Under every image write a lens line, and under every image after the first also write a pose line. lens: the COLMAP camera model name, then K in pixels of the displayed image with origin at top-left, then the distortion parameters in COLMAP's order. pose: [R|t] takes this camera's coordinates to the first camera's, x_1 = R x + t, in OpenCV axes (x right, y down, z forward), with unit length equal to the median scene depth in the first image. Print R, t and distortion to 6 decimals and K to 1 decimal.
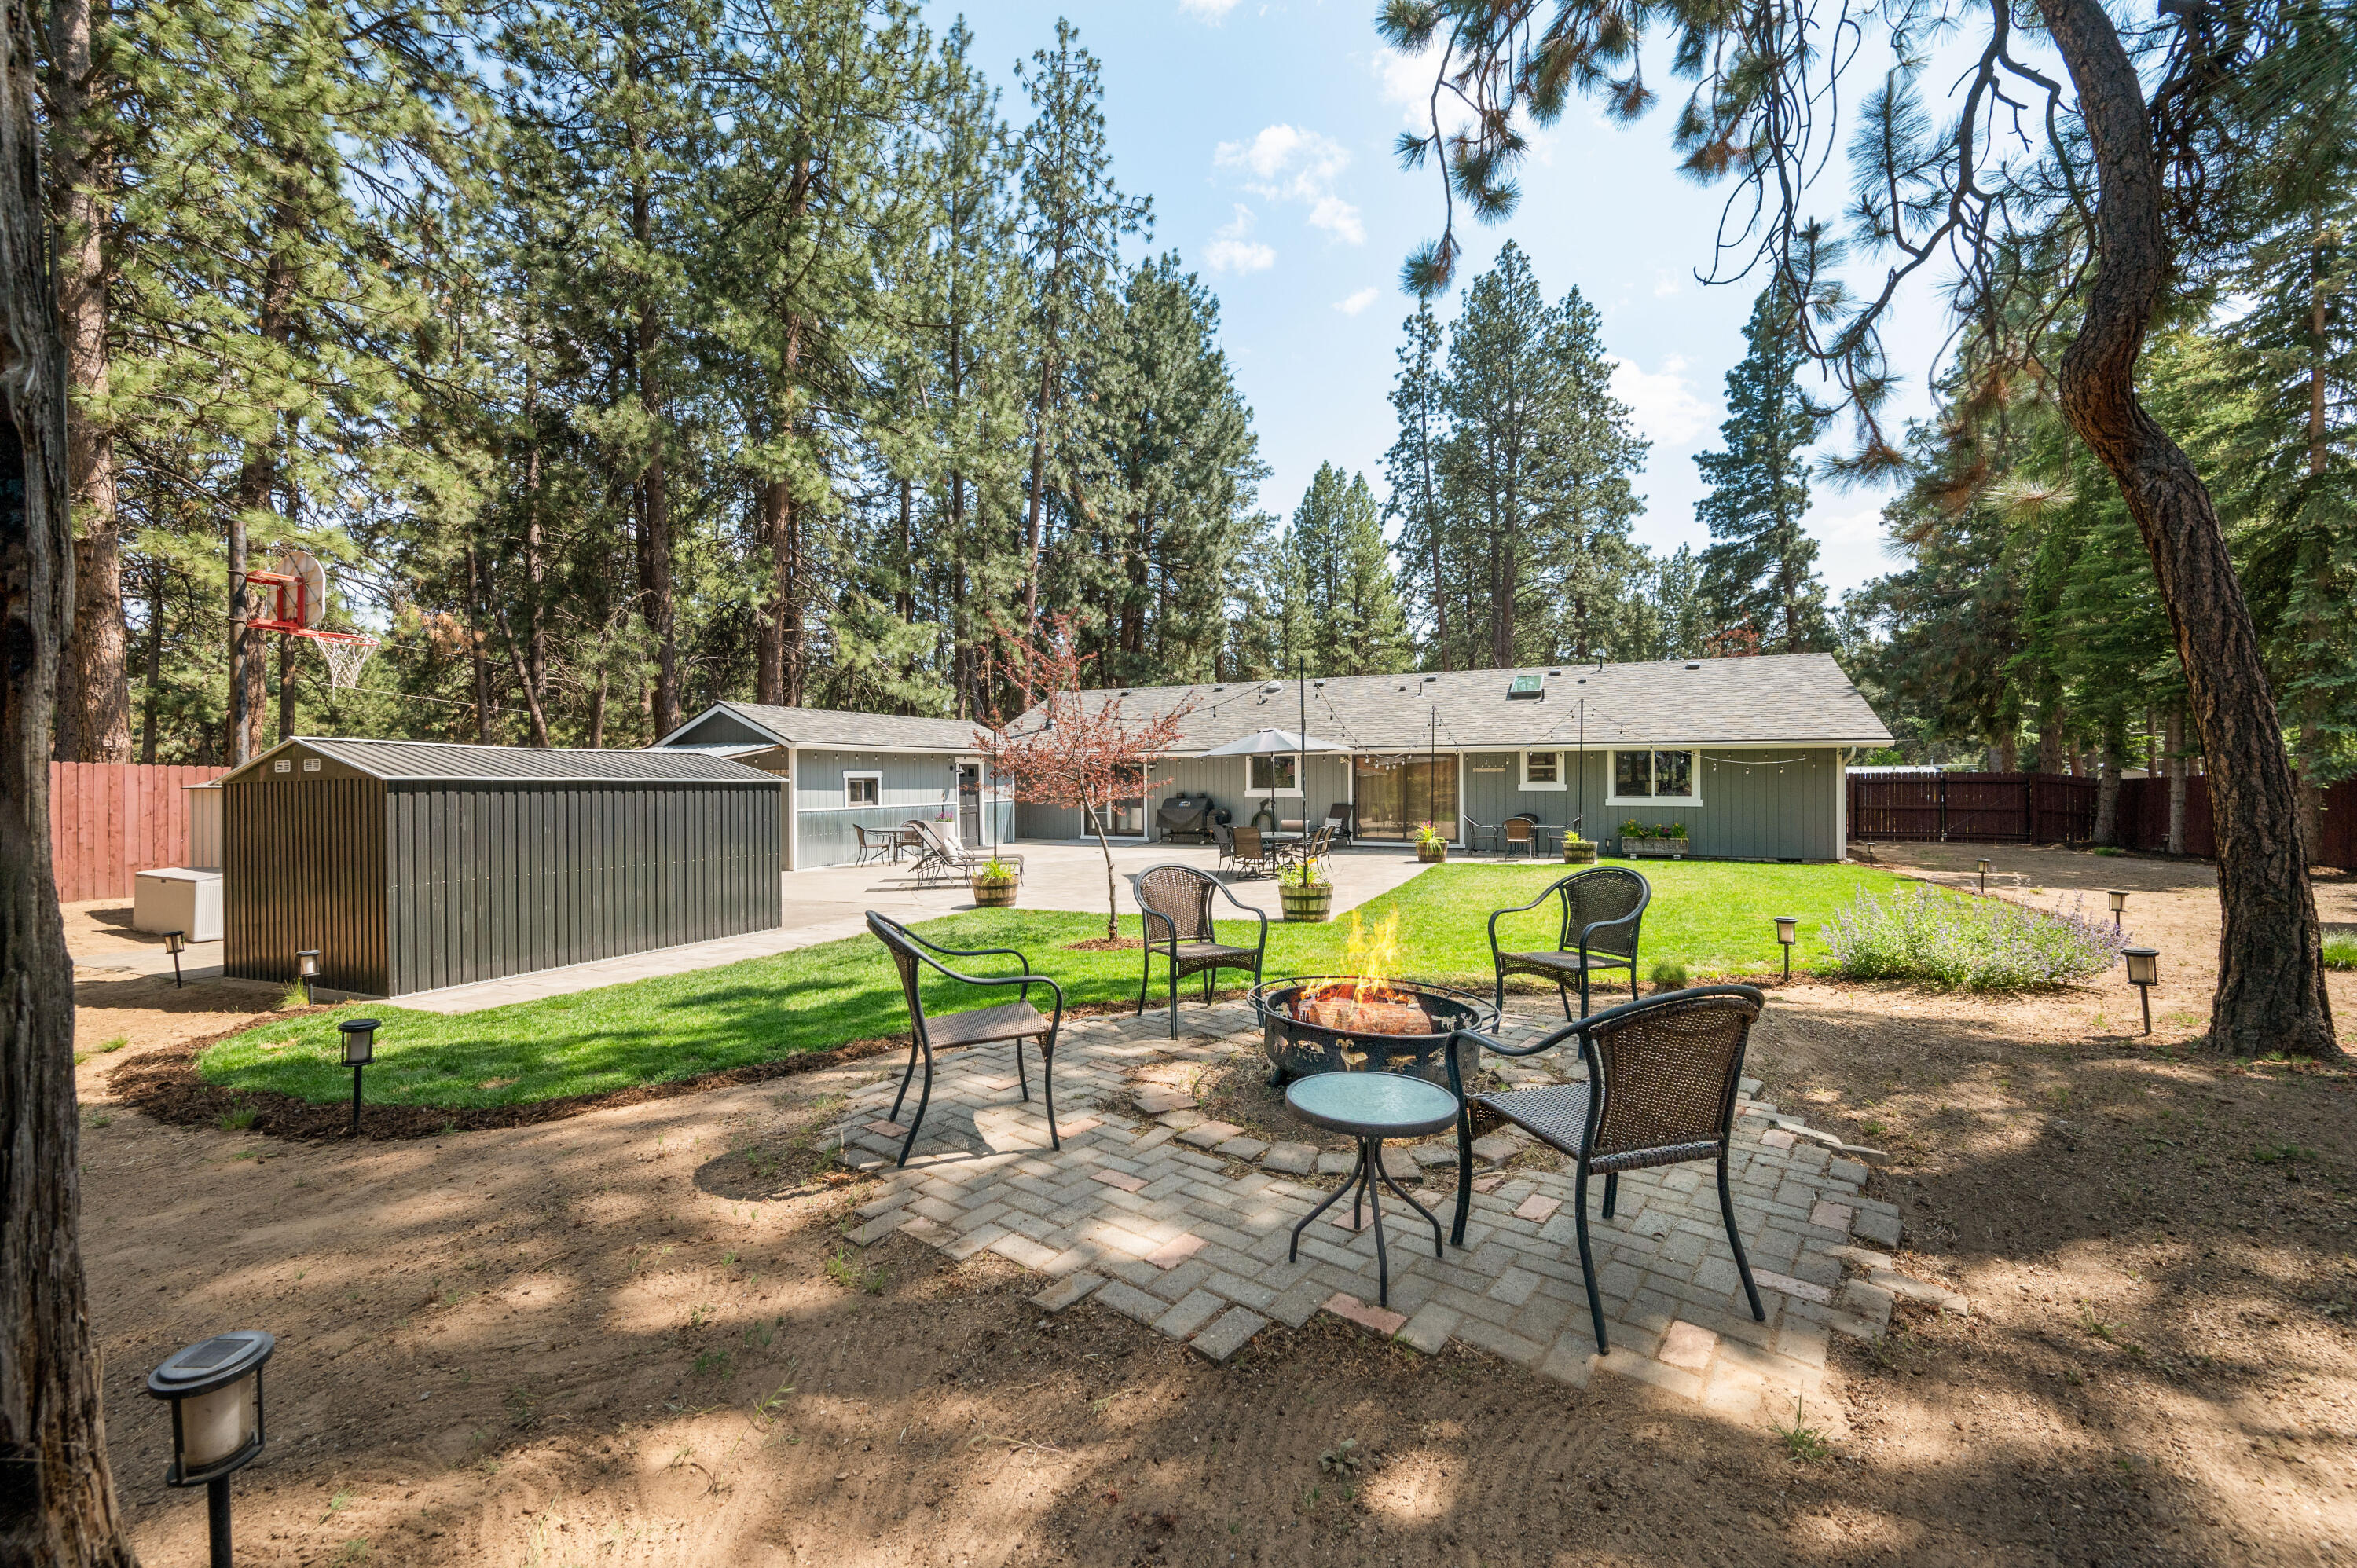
lens RADIAL K [[955.2, 0, 1138.4], [0, 955.2, 779.3], [0, 0, 1]] dist [-0.010195, -0.000125]
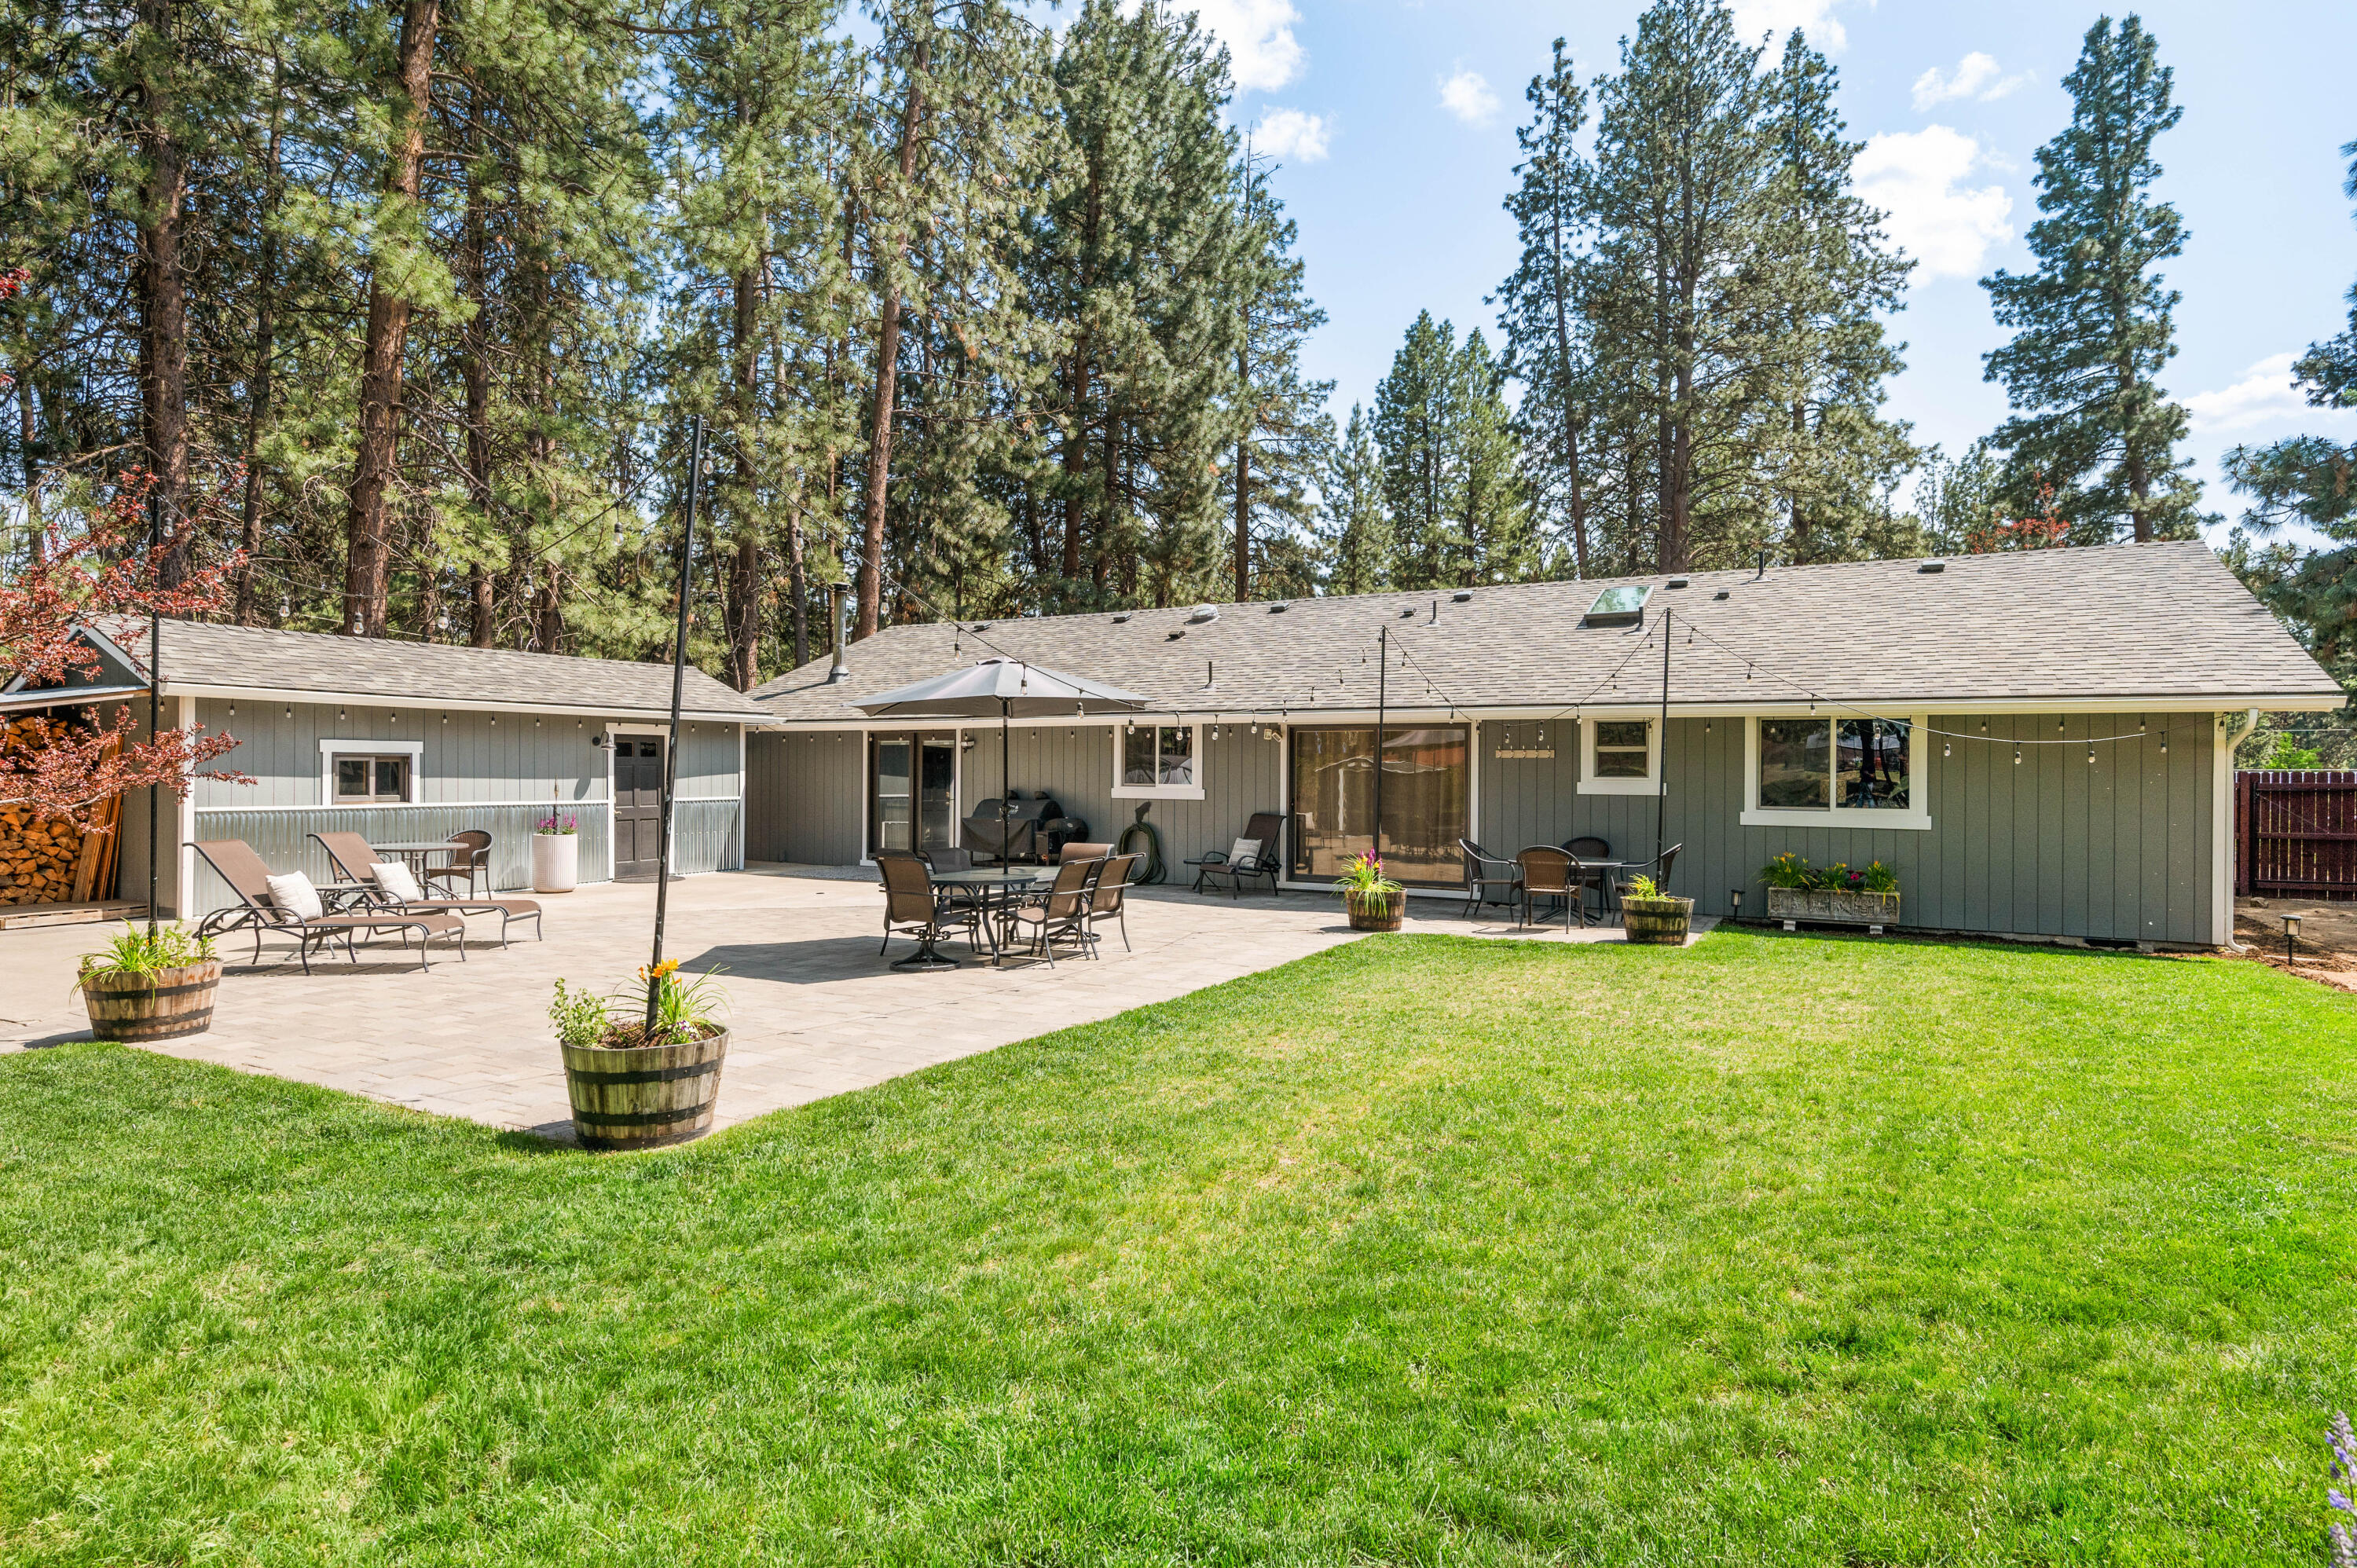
lens RADIAL K [[1250.6, 0, 1144.8], [0, 1250.6, 769.9], [0, 0, 1]] dist [-0.005582, -0.001843]
pose [[0.997009, 0.012591, -0.076253, 0.110878], [-0.013010, 0.999903, -0.005003, 0.002768], [0.076183, 0.005981, 0.997076, 0.151119]]
